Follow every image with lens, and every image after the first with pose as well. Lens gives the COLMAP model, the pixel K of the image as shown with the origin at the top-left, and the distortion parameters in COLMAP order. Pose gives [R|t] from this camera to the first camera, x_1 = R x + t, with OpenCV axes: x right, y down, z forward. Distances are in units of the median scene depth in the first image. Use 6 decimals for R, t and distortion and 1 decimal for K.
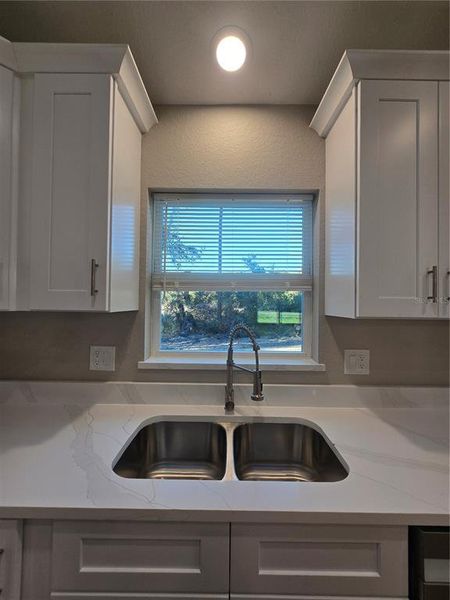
lens RADIAL K [[246.3, 0, 228.1], [0, 246.3, 299.2], [0, 0, 1]] dist [-0.002731, -0.000199]
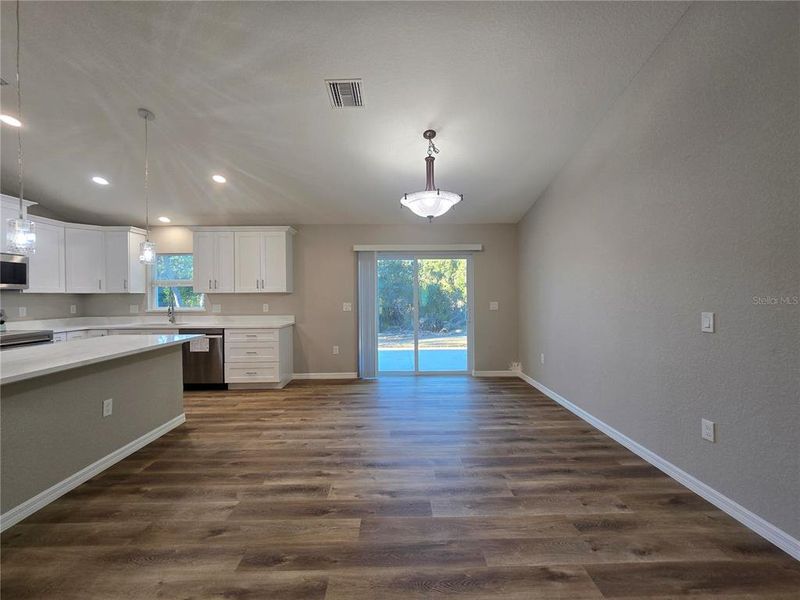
lens RADIAL K [[328.5, 0, 400.3], [0, 328.5, 298.2], [0, 0, 1]] dist [-0.002731, -0.000199]
pose [[0.999427, -0.016581, 0.029495, 2.743115], [0.015939, 0.999634, 0.021852, 0.068269], [-0.029847, -0.021369, 0.999326, -3.247491]]
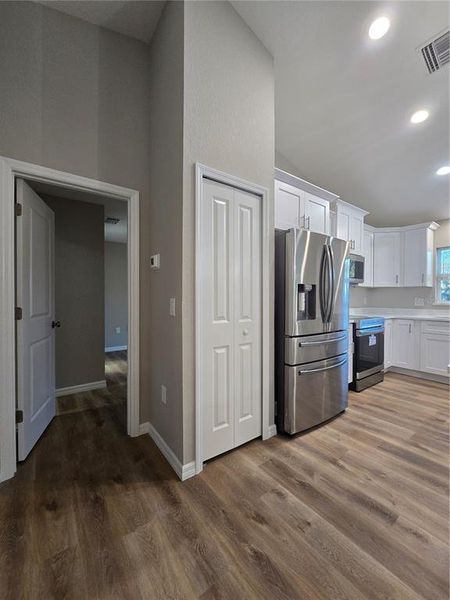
lens RADIAL K [[246.3, 0, 228.1], [0, 246.3, 299.2], [0, 0, 1]] dist [-0.002731, -0.000199]
pose [[0.606368, -0.005500, -0.795165, 0.570452], [0.014880, 0.999879, 0.004431, 0.150730], [0.795045, -0.014519, 0.606377, -3.090062]]
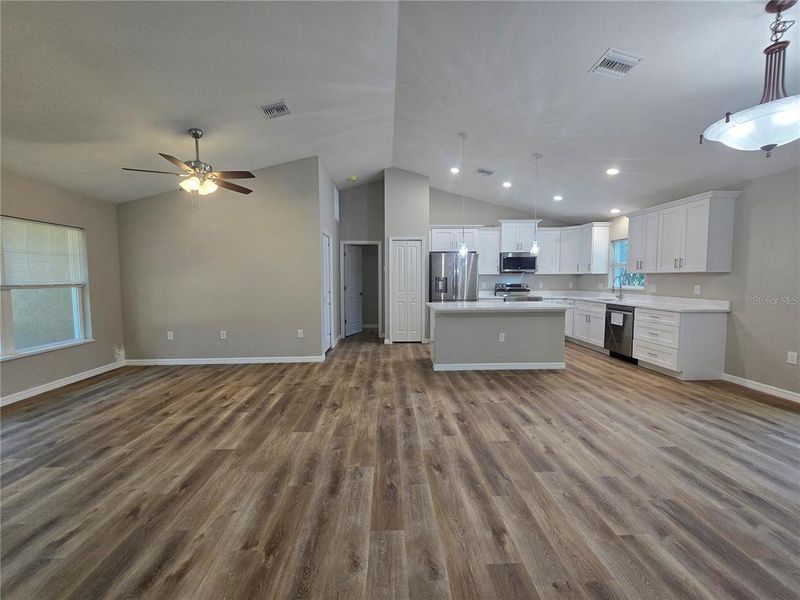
lens RADIAL K [[328.5, 0, 400.3], [0, 328.5, 298.2], [0, 0, 1]] dist [-0.002731, -0.000199]
pose [[0.050534, 0.052499, -0.997342, 4.627430], [0.017049, 0.998427, 0.053420, 0.098564], [0.998577, -0.019703, 0.049559, -2.499507]]
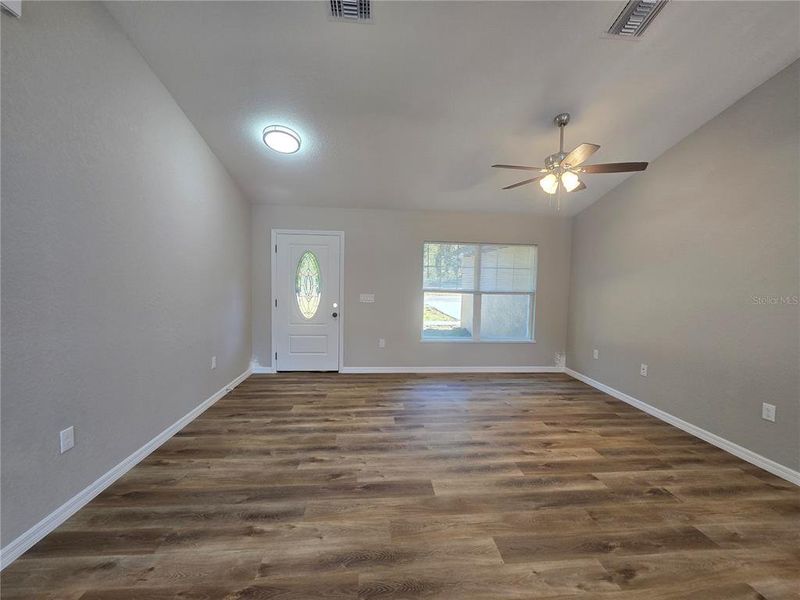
lens RADIAL K [[328.5, 0, 400.3], [0, 328.5, 298.2], [0, 0, 1]] dist [-0.002731, -0.000199]
pose [[-0.995025, -0.024291, -0.096623, 2.956639], [-0.028906, 0.998493, 0.046647, 0.005171], [0.095344, 0.049208, -0.994227, -1.777813]]
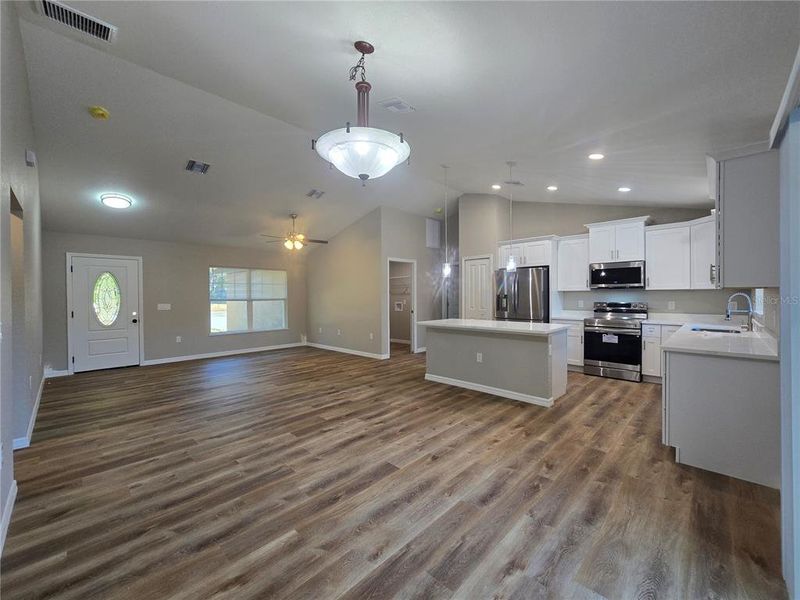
lens RADIAL K [[328.5, 0, 400.3], [0, 328.5, 298.2], [0, 0, 1]] dist [-0.002731, -0.000199]
pose [[-0.690972, 0.002736, -0.722876, 4.185019], [0.009051, 0.999947, -0.004866, 0.121591], [0.722825, -0.009905, -0.690960, 0.718720]]
